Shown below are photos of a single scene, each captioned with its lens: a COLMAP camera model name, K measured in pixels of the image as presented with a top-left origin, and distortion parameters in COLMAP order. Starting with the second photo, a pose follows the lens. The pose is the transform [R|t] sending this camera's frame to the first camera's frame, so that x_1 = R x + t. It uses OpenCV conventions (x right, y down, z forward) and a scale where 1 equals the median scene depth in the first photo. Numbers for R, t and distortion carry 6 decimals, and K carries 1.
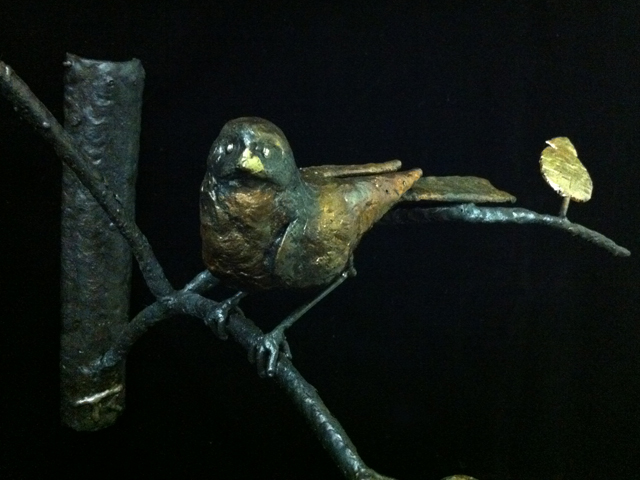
lens RADIAL K [[665.6, 0, 352.3], [0, 665.6, 206.0], [0, 0, 1]] dist [0.081108, -0.321539]
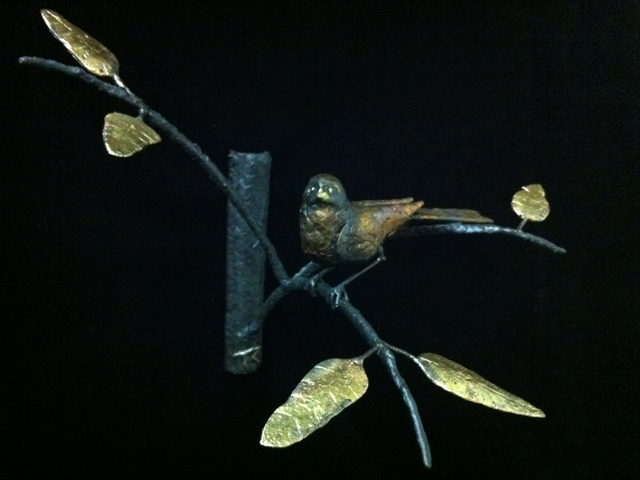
lens RADIAL K [[649.4, 0, 320.0], [0, 649.4, 240.0], [0, 0, 1]] dist [0.008067, 0.003333]
pose [[0.975492, -0.035494, -0.217152, 0.193573], [0.018317, 0.996577, -0.080612, 0.167760], [0.219270, 0.074659, 0.972803, -0.673085]]
